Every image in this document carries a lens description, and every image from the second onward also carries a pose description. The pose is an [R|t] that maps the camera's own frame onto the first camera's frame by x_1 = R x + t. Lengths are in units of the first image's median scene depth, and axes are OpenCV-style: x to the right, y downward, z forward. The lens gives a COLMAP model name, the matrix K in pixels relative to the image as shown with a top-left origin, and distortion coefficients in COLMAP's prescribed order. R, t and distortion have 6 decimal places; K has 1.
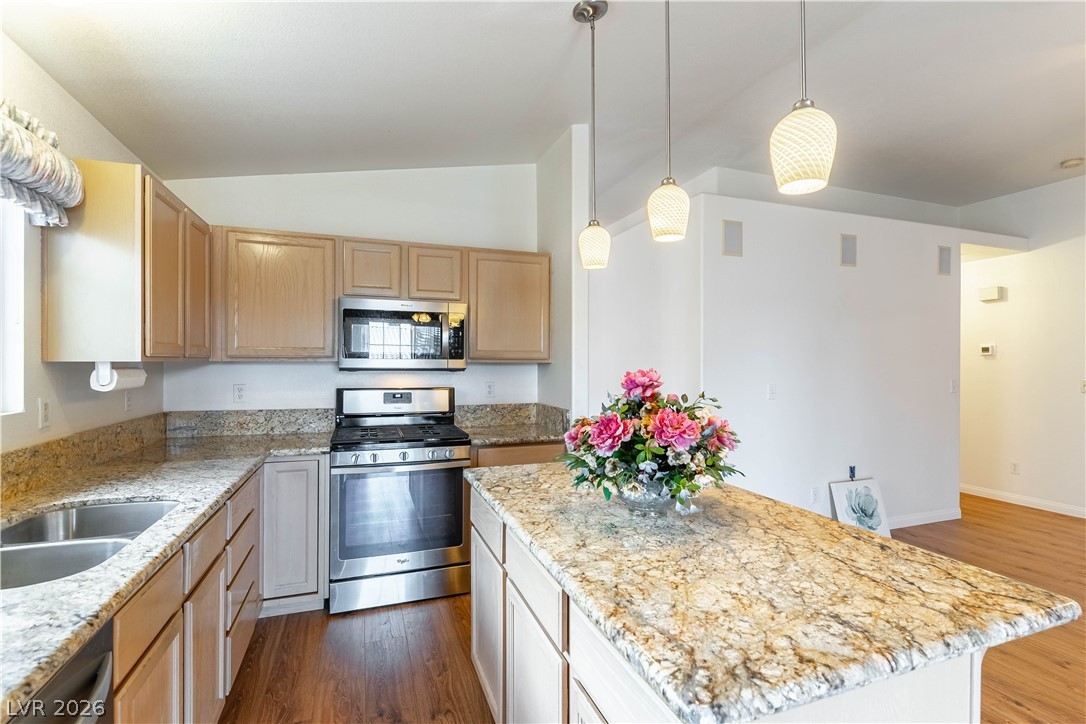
lens RADIAL K [[516.7, 0, 540.8], [0, 516.7, 357.3], [0, 0, 1]] dist [0.003935, -0.001282]
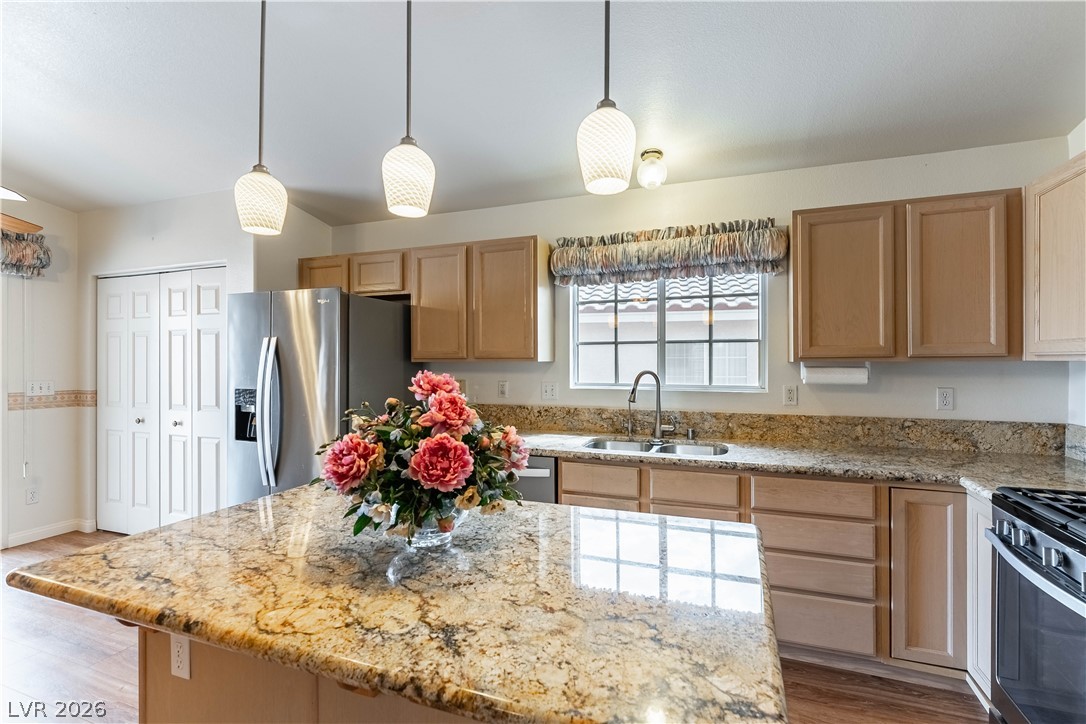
lens RADIAL K [[469.8, 0, 547.6], [0, 469.8, 365.0], [0, 0, 1]] dist [0.000180, -0.000671]
pose [[-0.648968, 0.006774, -0.760785, 0.539048], [0.006835, 0.999972, 0.003073, 0.008629], [0.760785, -0.003206, -0.648996, 1.333496]]
